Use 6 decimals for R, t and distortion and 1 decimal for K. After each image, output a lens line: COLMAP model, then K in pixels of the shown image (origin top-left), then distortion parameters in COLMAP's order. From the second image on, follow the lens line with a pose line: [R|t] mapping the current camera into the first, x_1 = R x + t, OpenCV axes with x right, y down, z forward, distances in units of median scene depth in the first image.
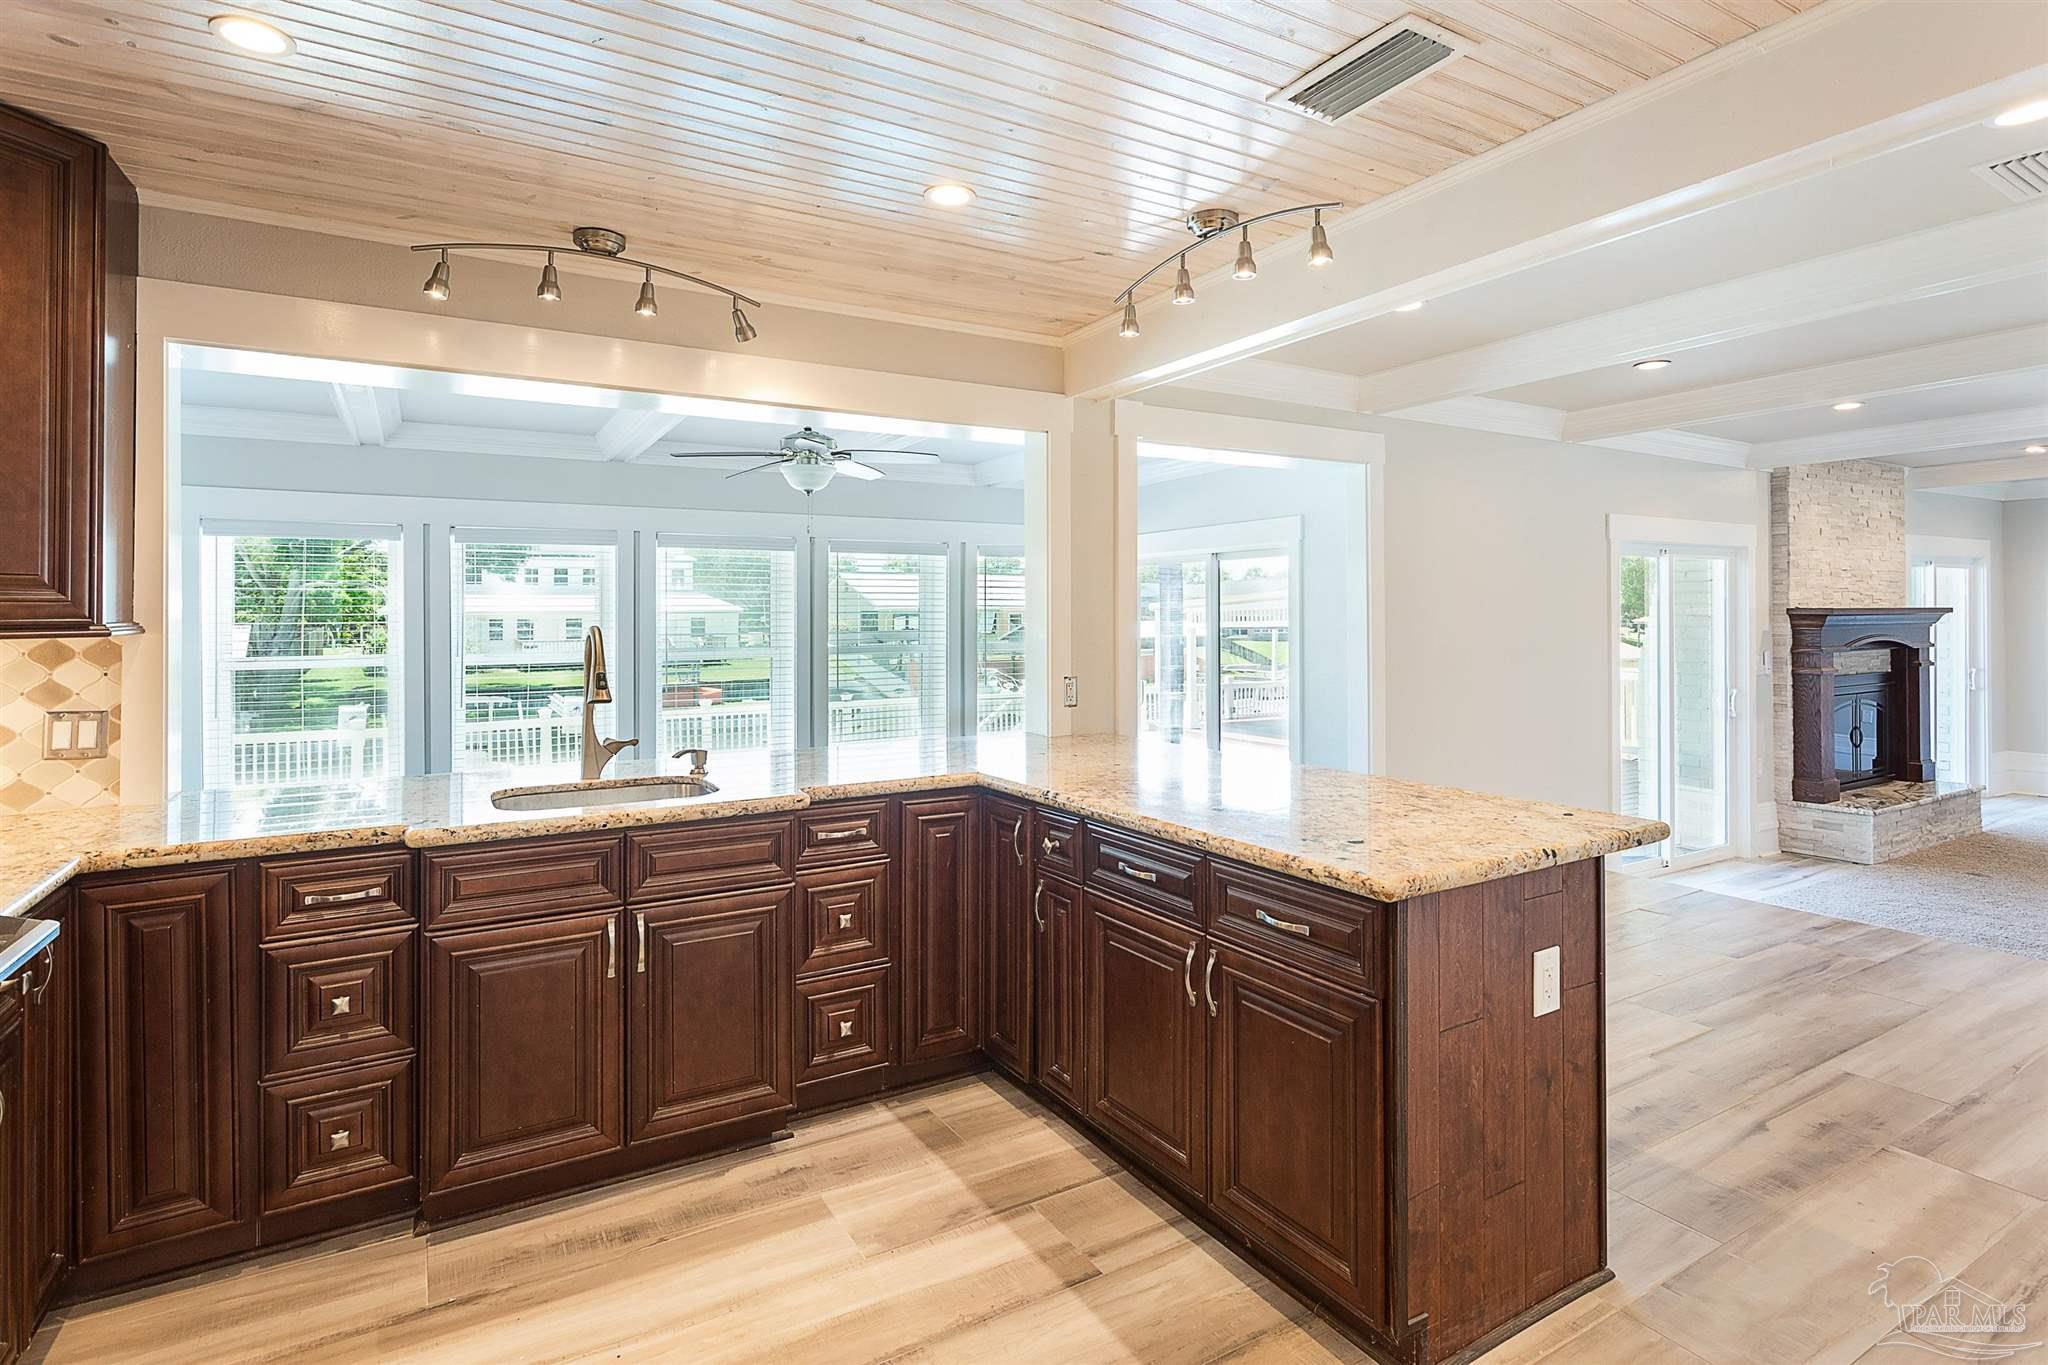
lens RADIAL K [[1039.2, 0, 1022.9], [0, 1039.2, 604.1], [0, 0, 1]] dist [-0.000898, 0.000196]
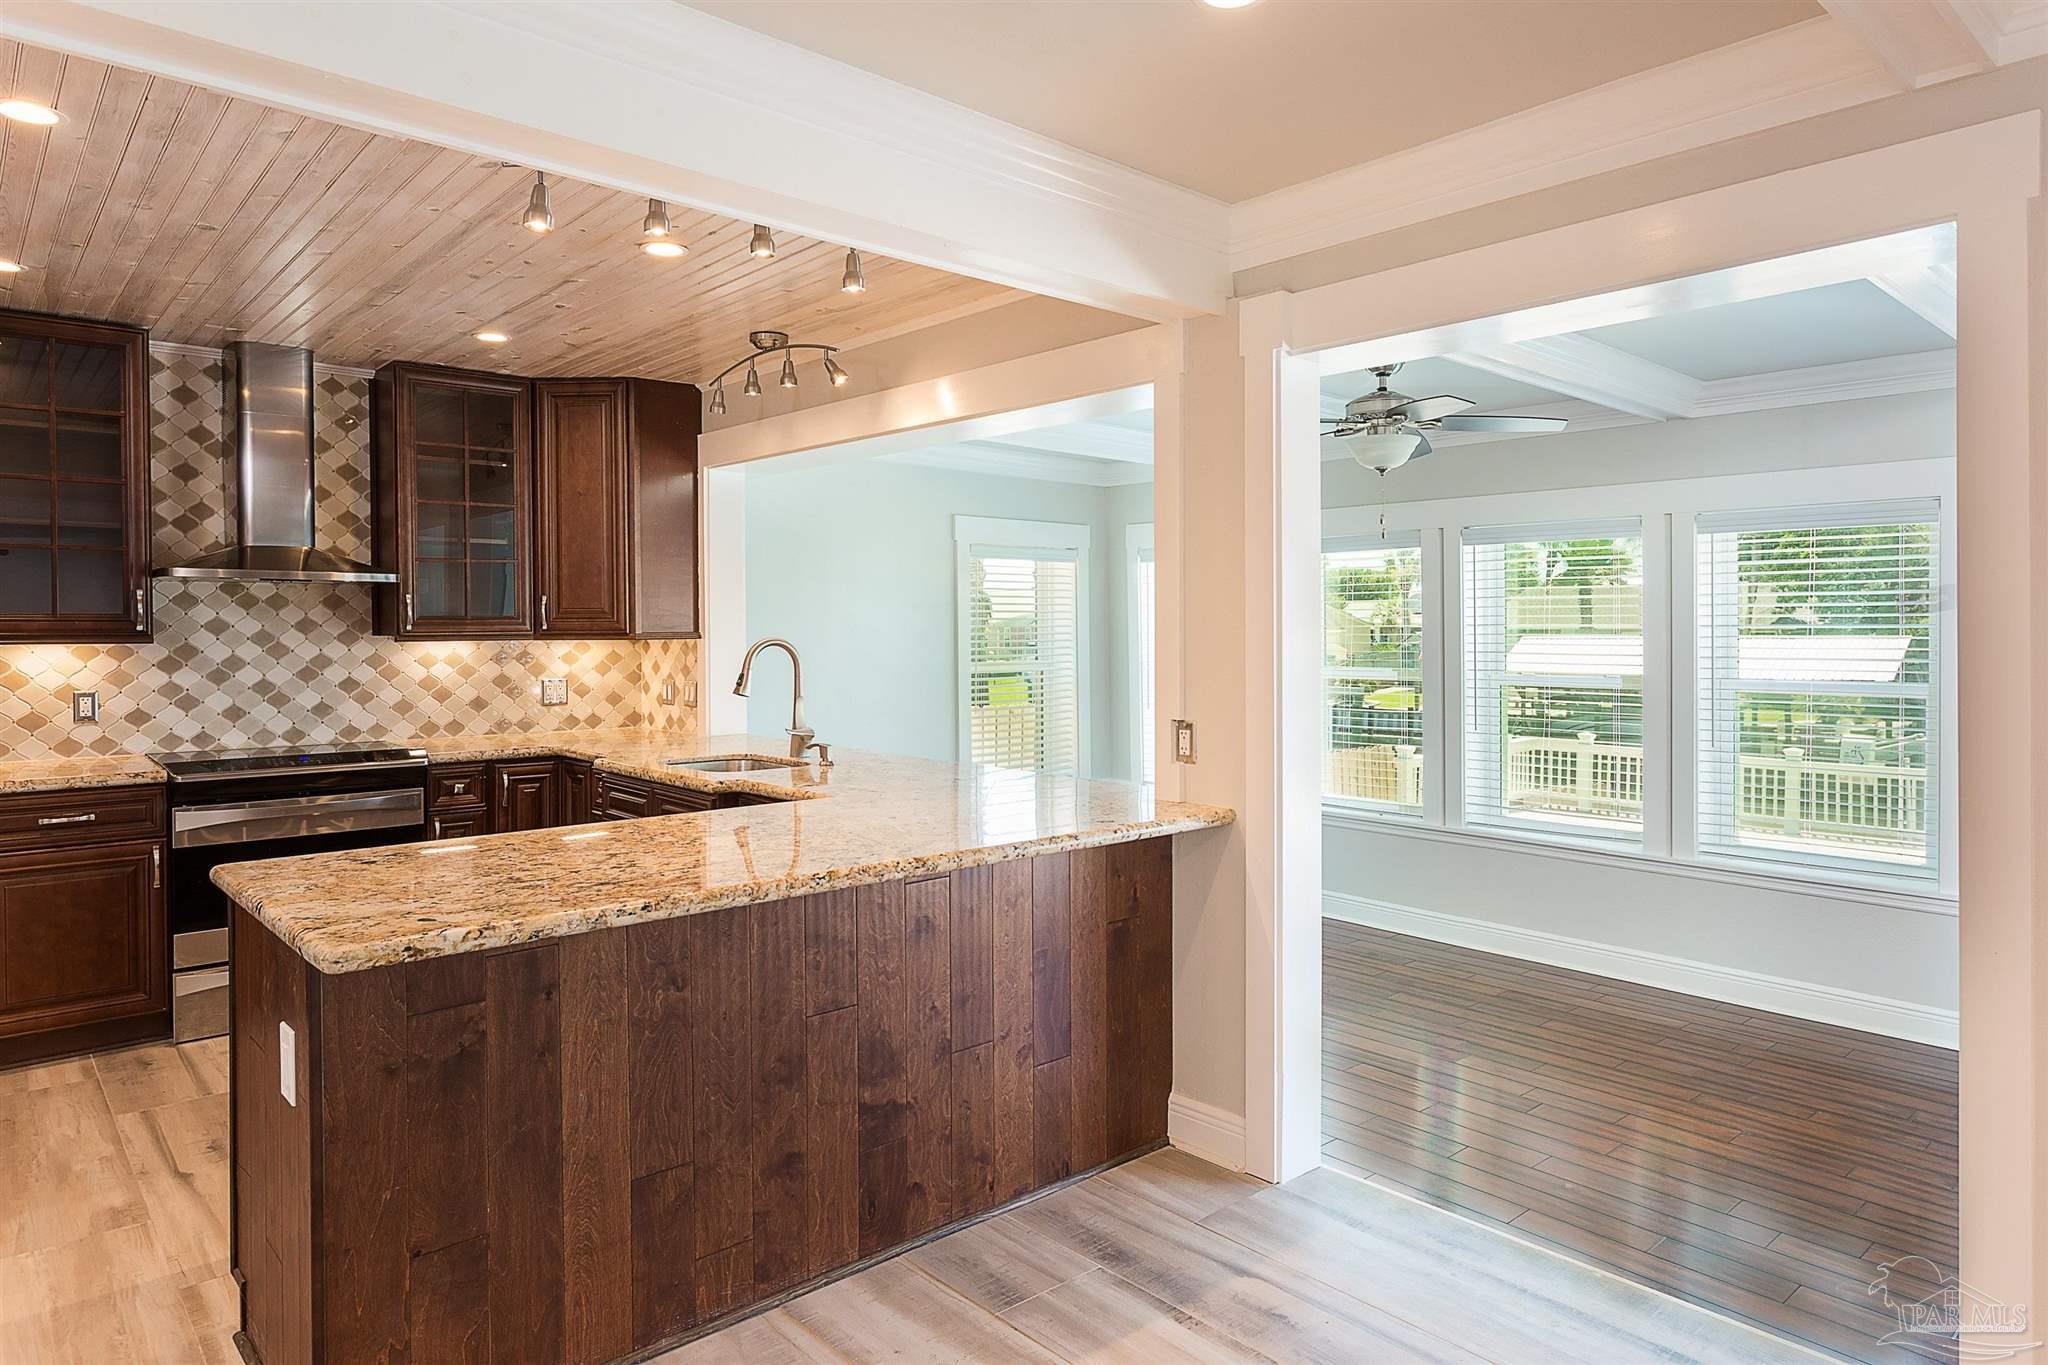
lens RADIAL K [[1235.3, 0, 1027.6], [0, 1235.3, 631.7], [0, 0, 1]] dist [-0.000003, 0.000714]
pose [[0.192364, 0.007175, -0.981297, 0.554589], [0.008349, 0.999925, 0.008947, 0.001703], [0.981288, -0.009914, 0.192289, 0.483527]]
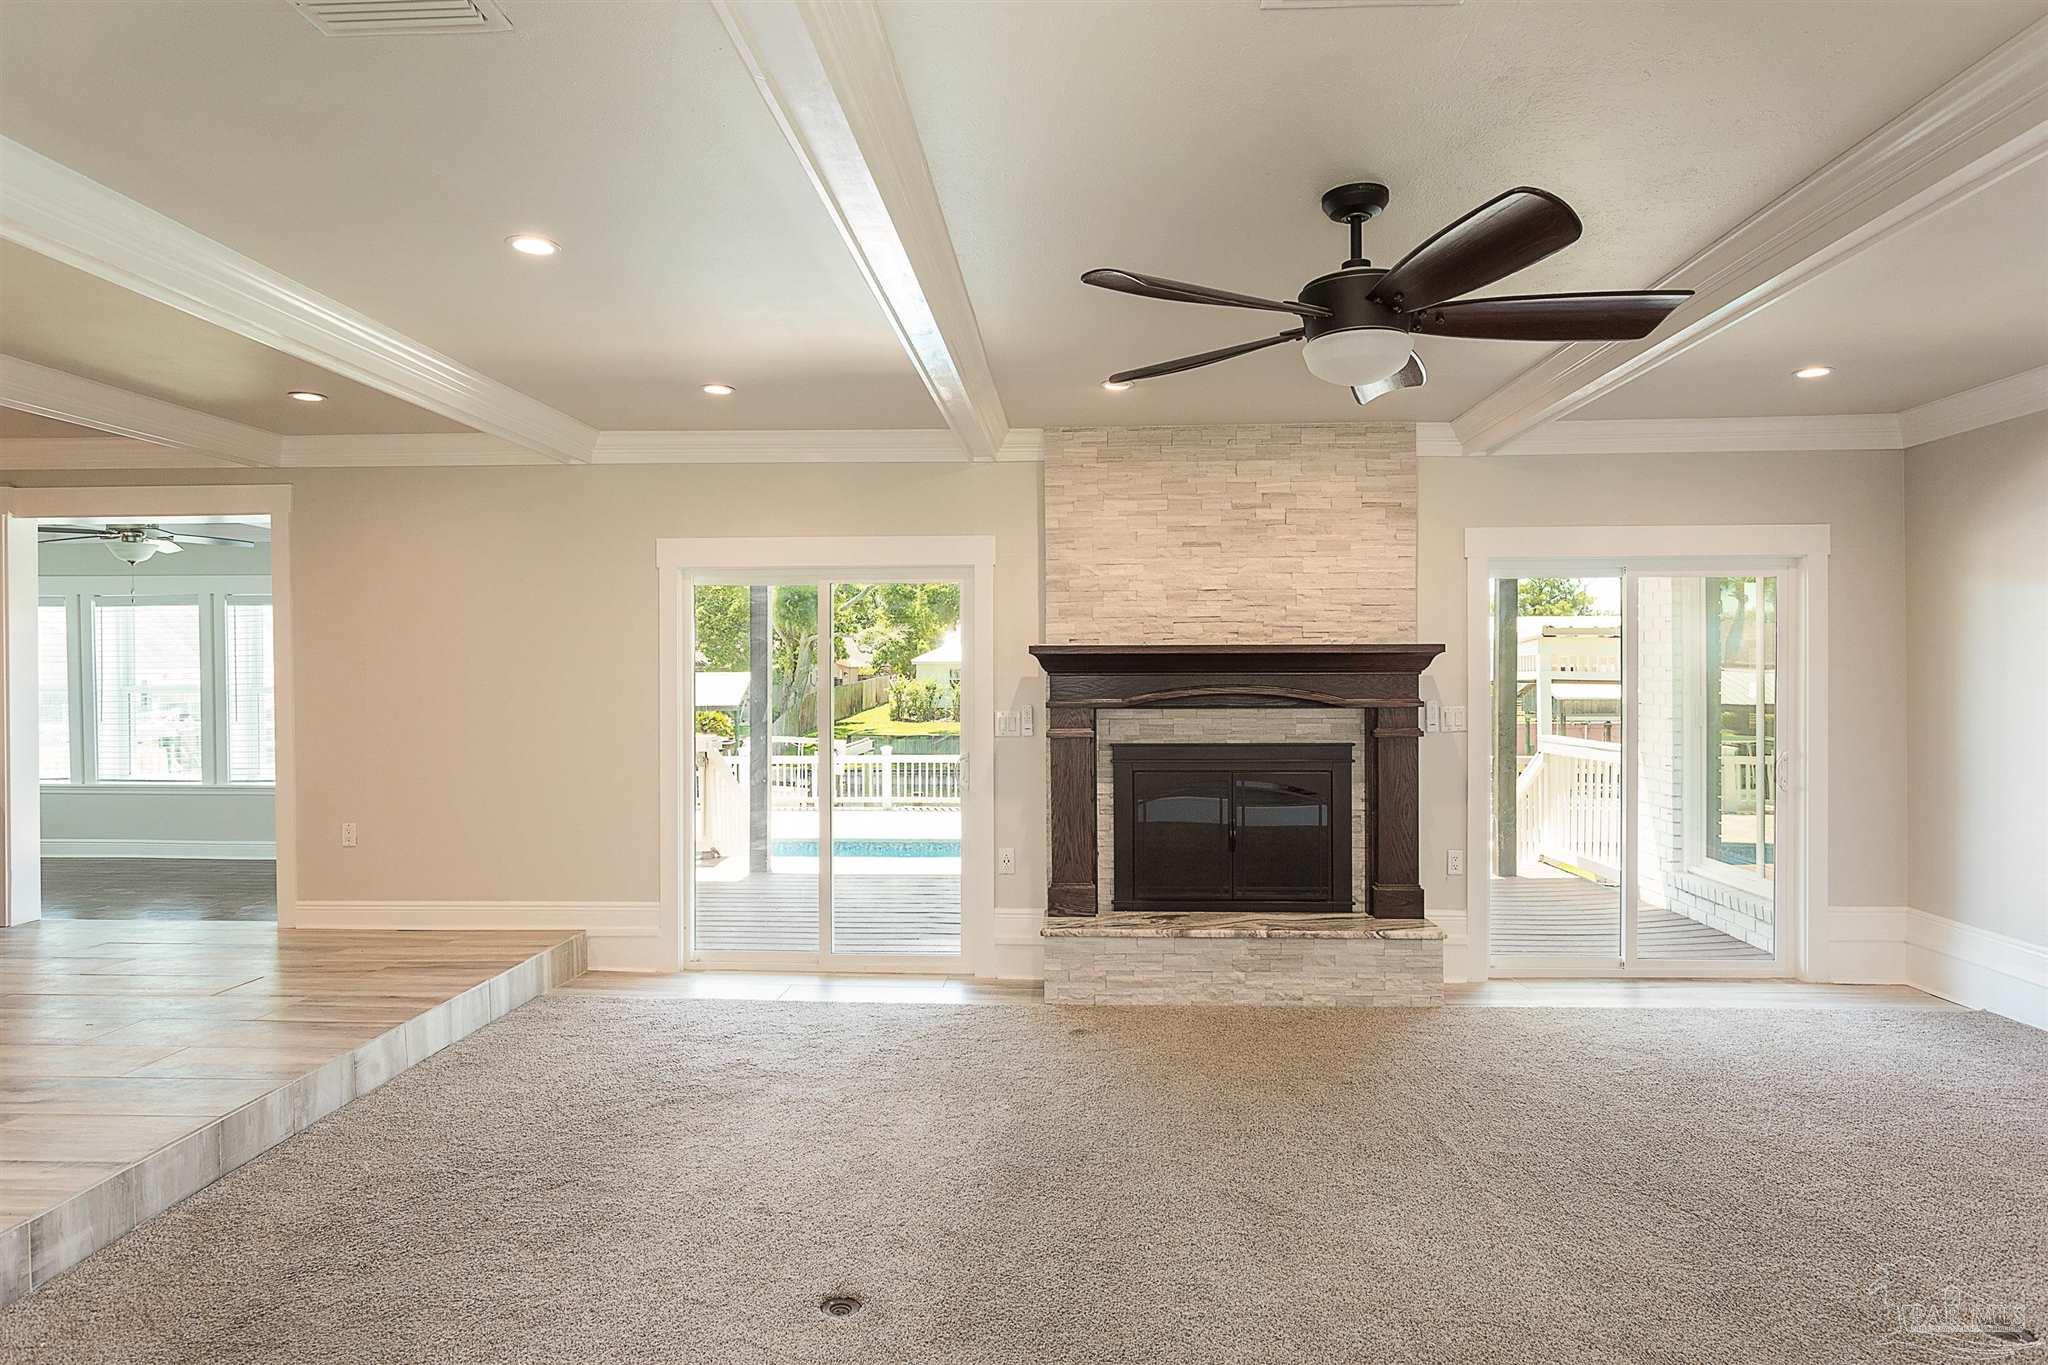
lens RADIAL K [[1172.9, 0, 1021.7], [0, 1172.9, 667.7], [0, 0, 1]] dist [-0.014895, 0.001988]
pose [[0.832231, 0.002228, -0.554425, 1.318242], [0.001855, 0.999975, 0.006803, 0.015214], [0.554426, -0.006691, 0.832206, 0.342932]]
